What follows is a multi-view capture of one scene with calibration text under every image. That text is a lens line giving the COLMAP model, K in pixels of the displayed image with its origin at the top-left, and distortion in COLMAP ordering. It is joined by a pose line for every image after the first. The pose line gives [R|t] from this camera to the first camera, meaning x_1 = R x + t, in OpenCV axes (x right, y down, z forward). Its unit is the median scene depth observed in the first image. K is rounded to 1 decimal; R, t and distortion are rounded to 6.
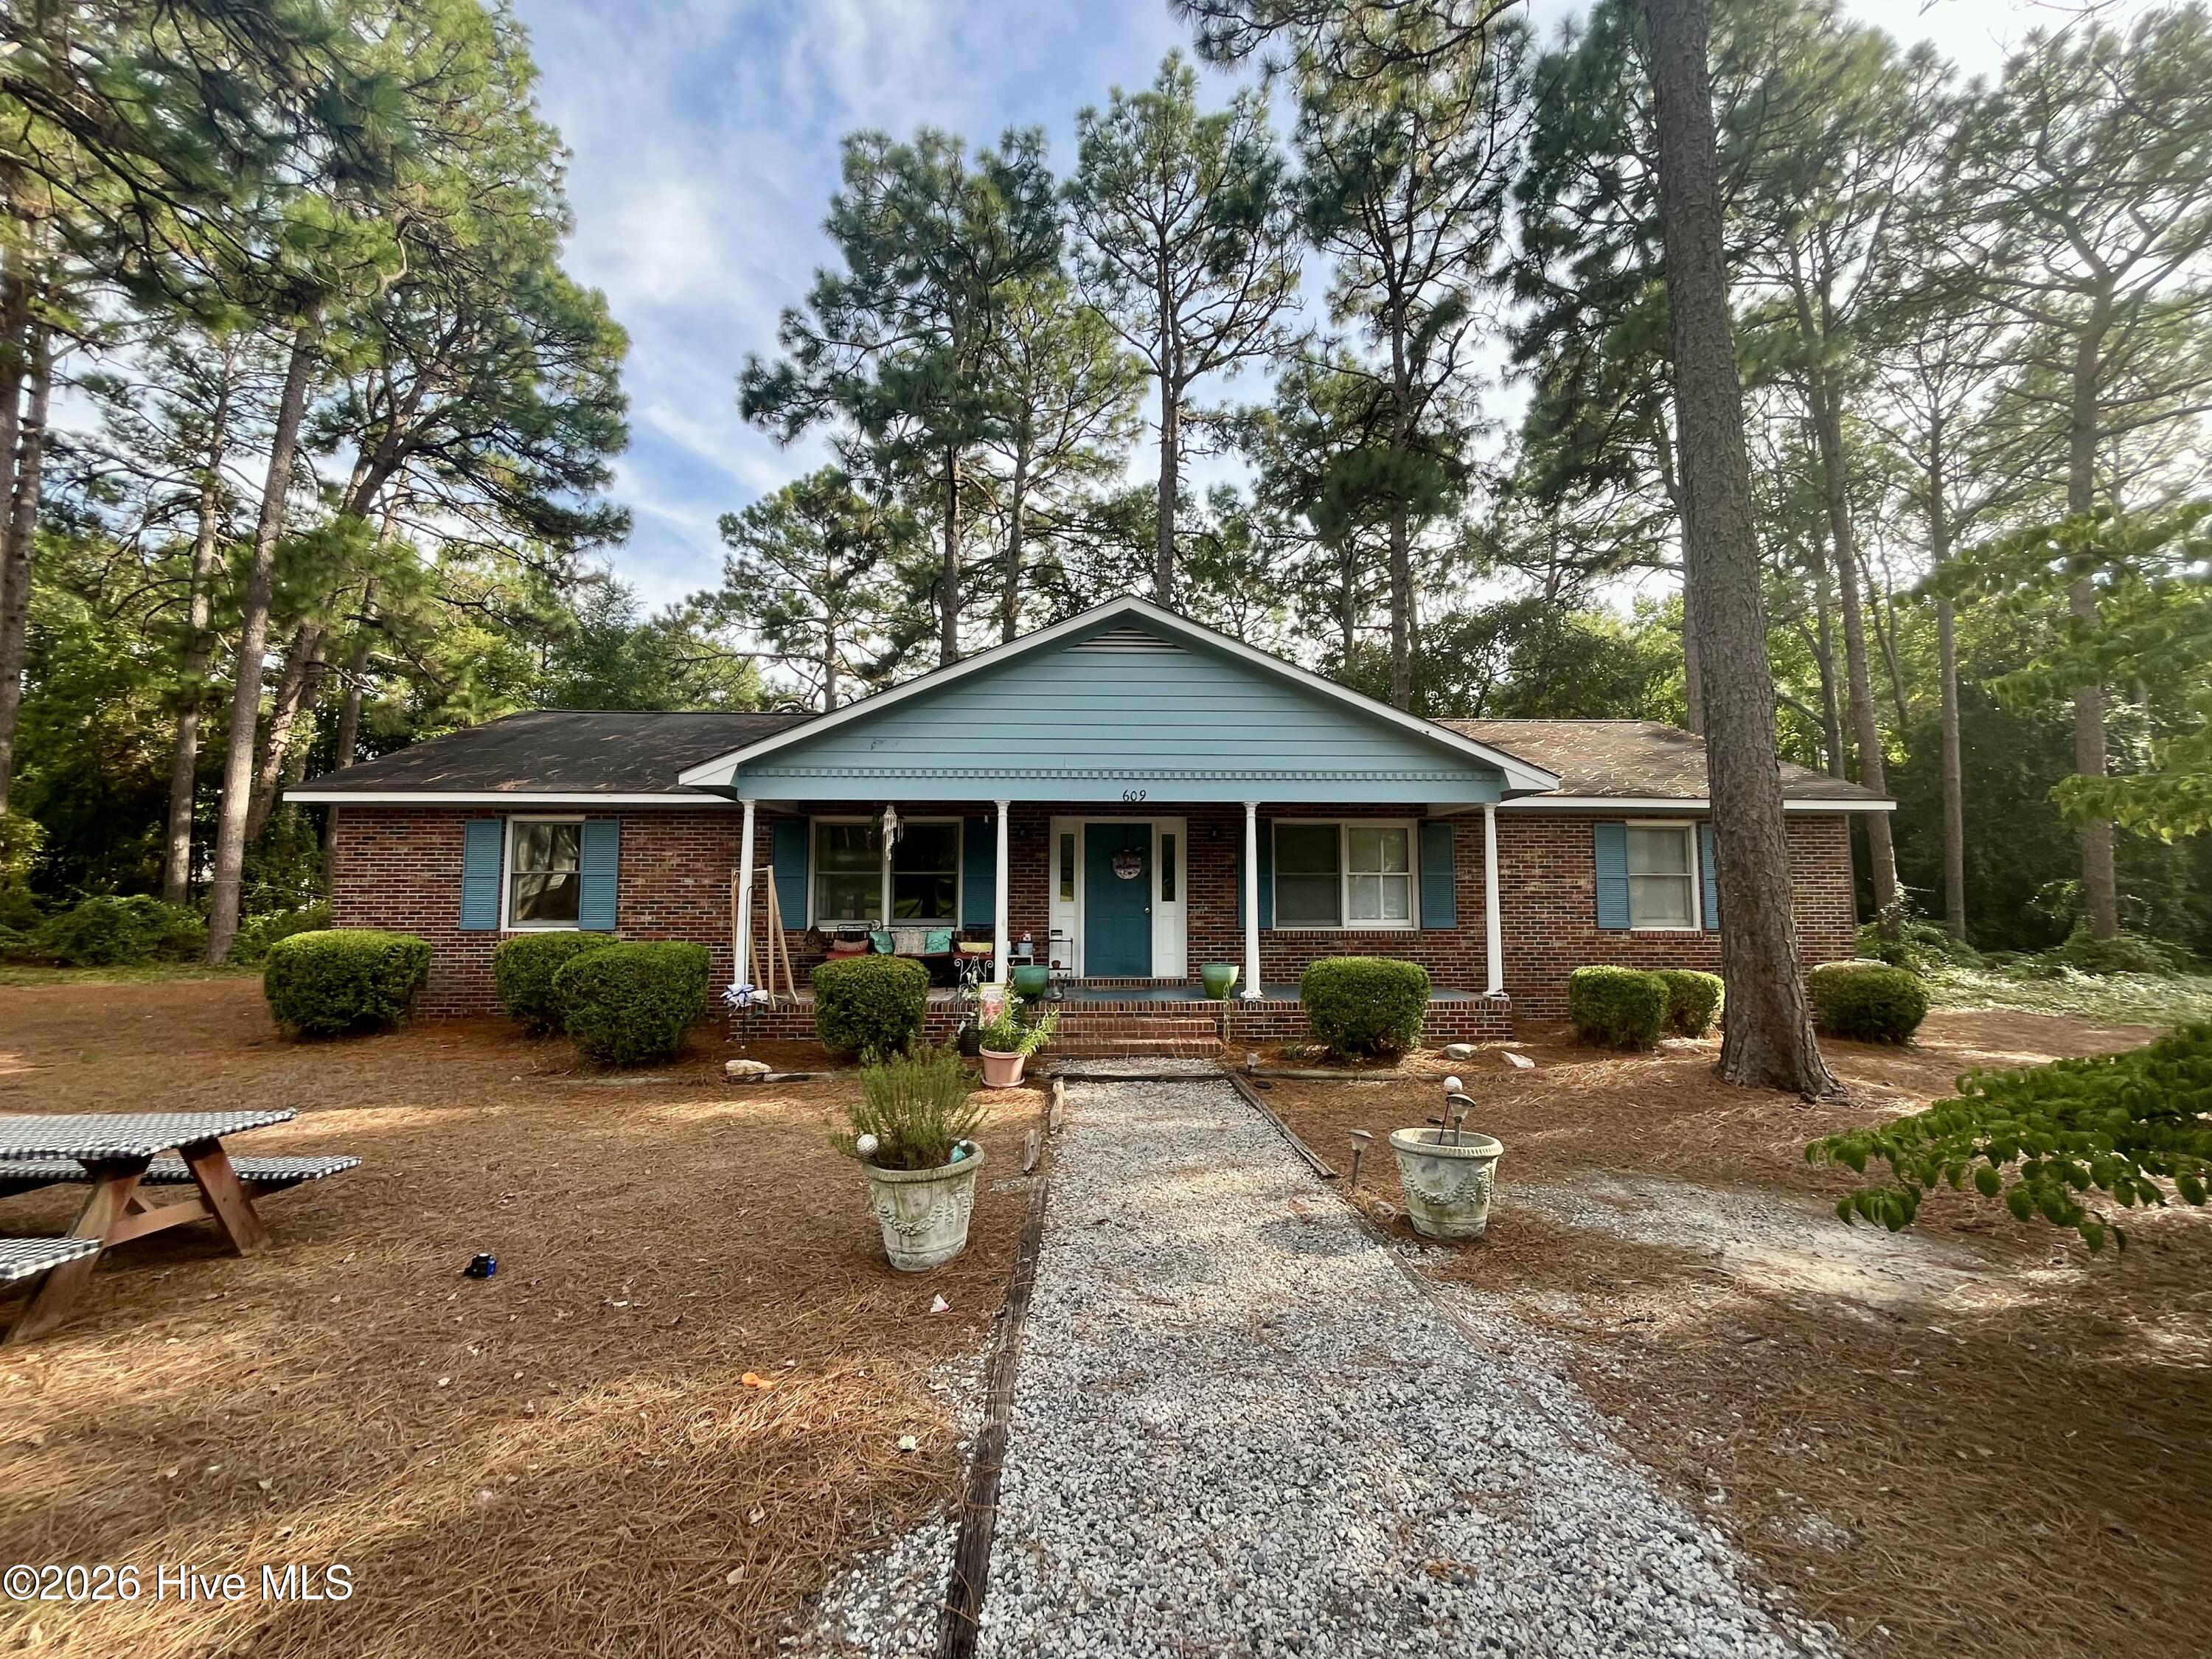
lens RADIAL K [[886.7, 0, 1093.3], [0, 886.7, 830.4], [0, 0, 1]] dist [-0.013353, 0.000118]
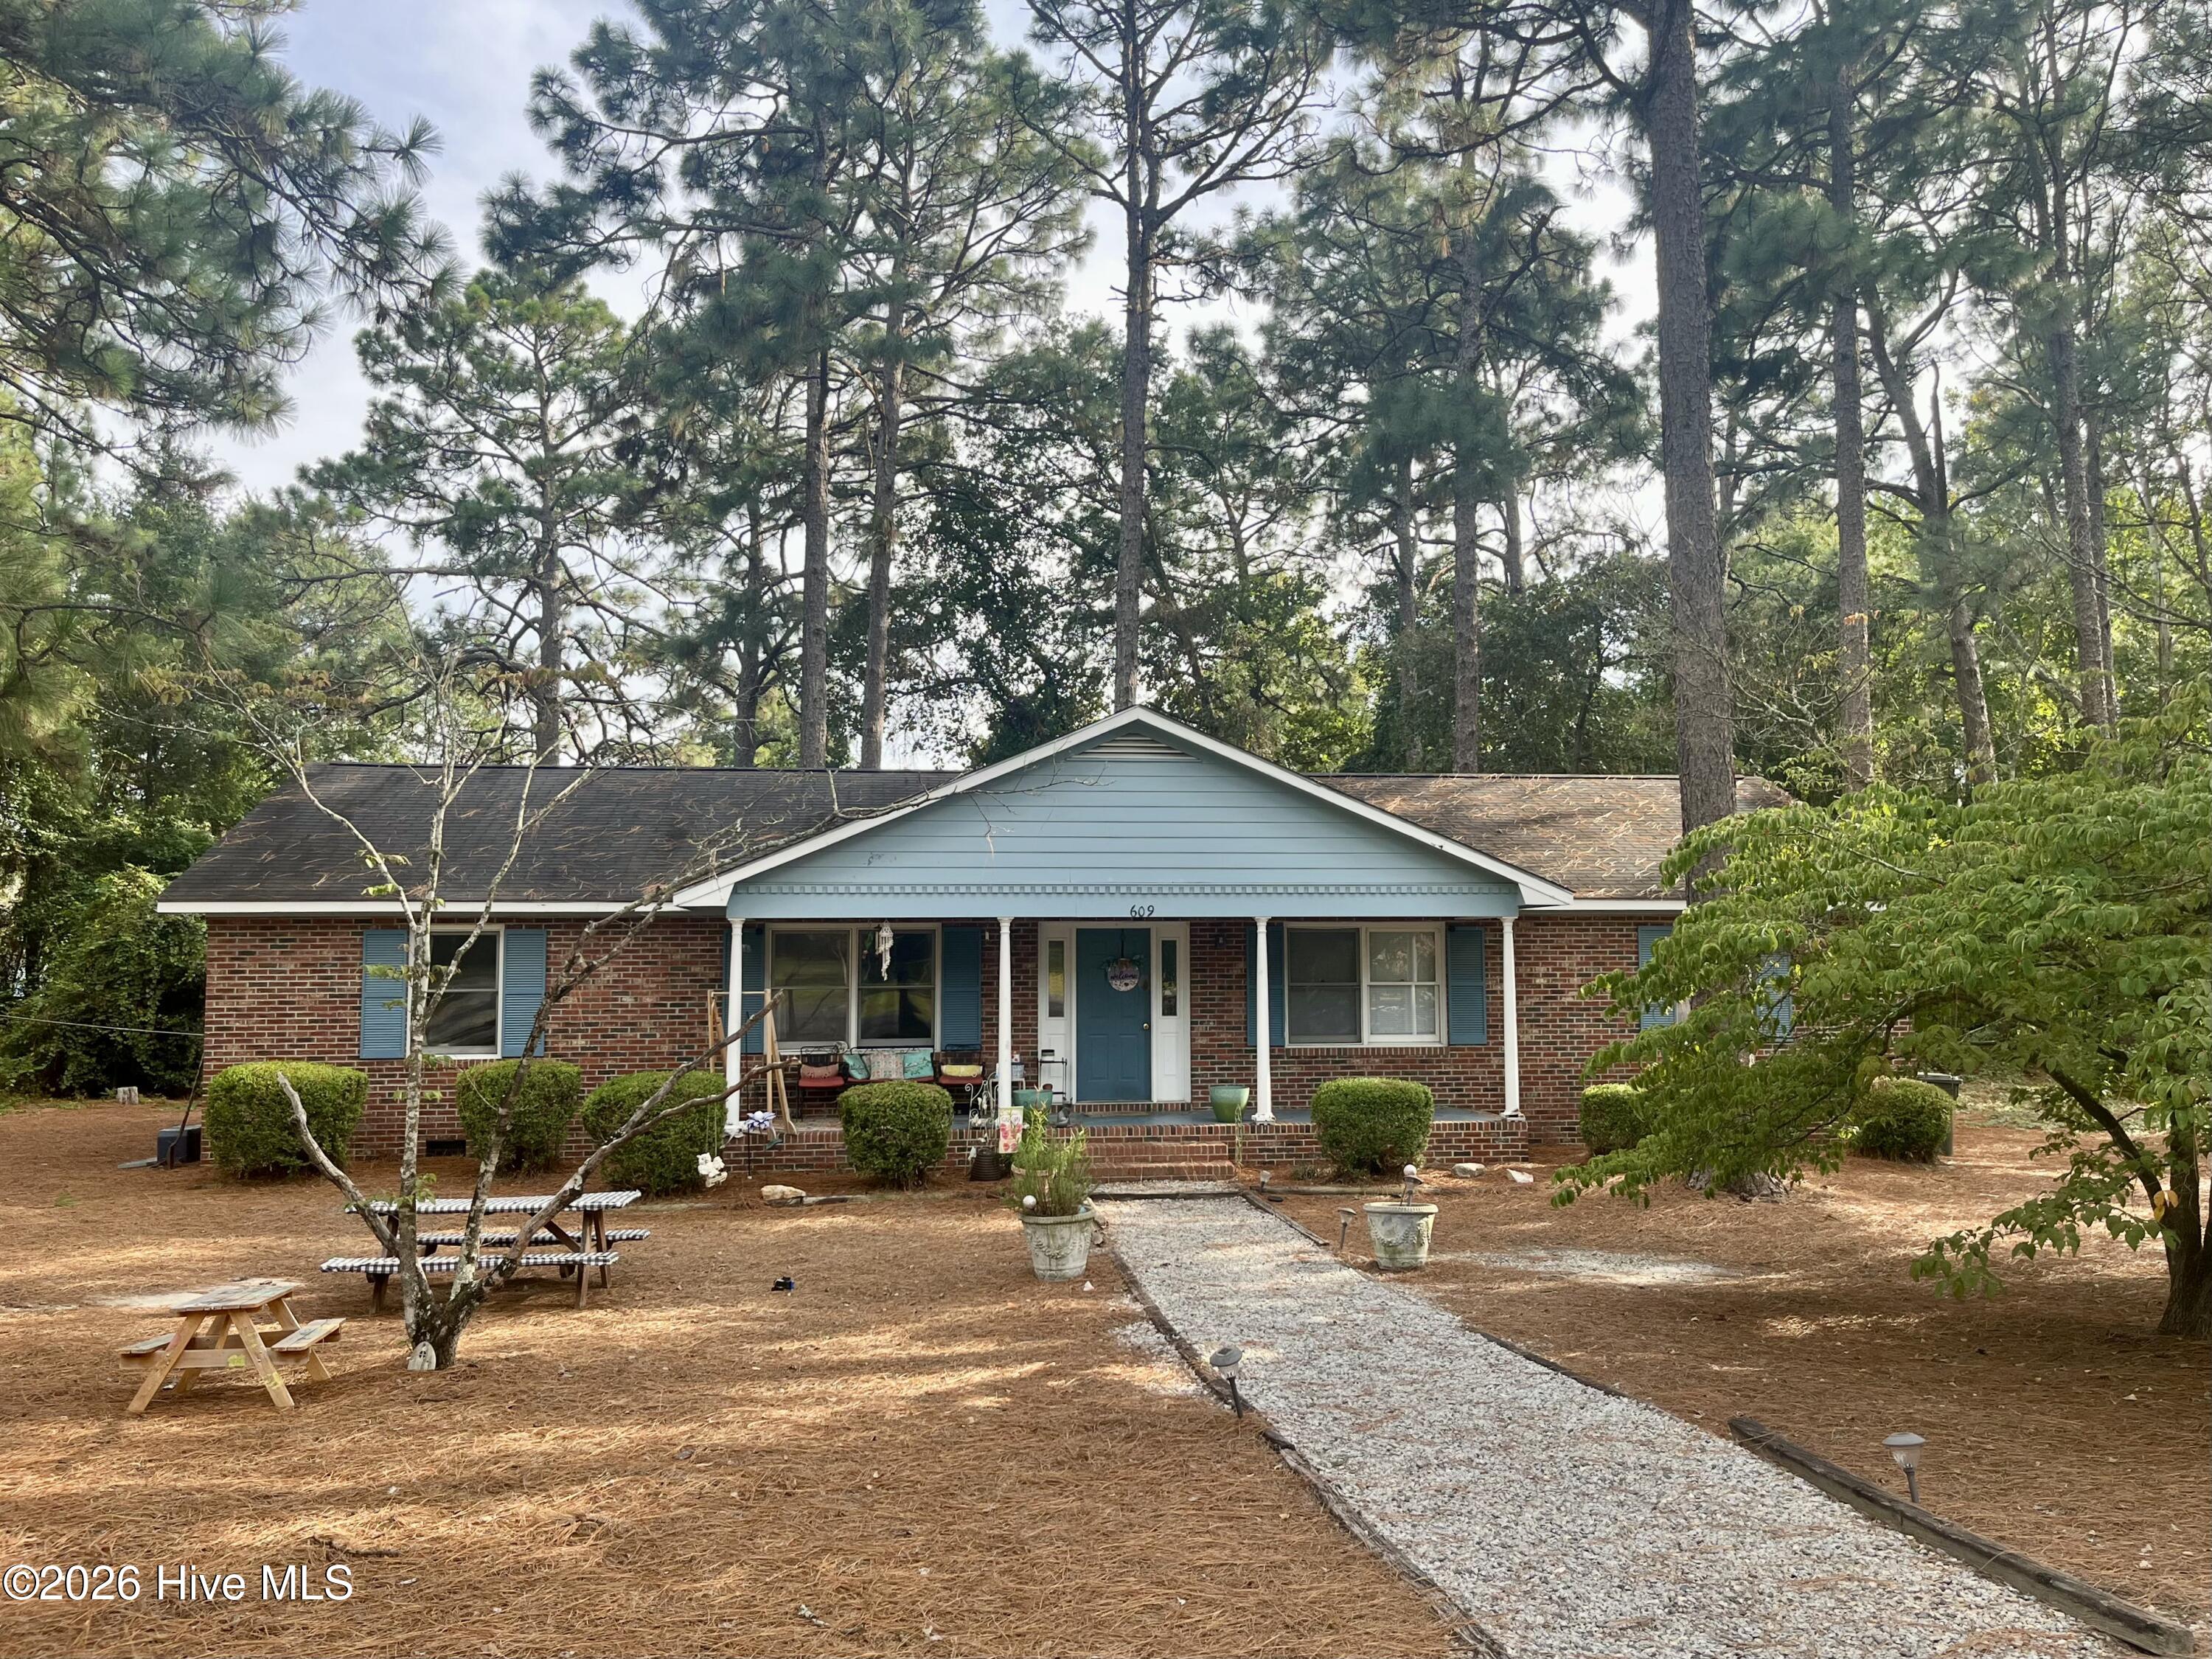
lens RADIAL K [[1693.6, 0, 1103.9], [0, 1693.6, 834.0], [0, 0, 1]] dist [0.038331, -0.044399]
pose [[0.996028, 0.001220, 0.089031, -0.136691], [-0.001222, 0.999999, -0.000030, -0.105909], [-0.089031, -0.000079, 0.996029, -0.710052]]
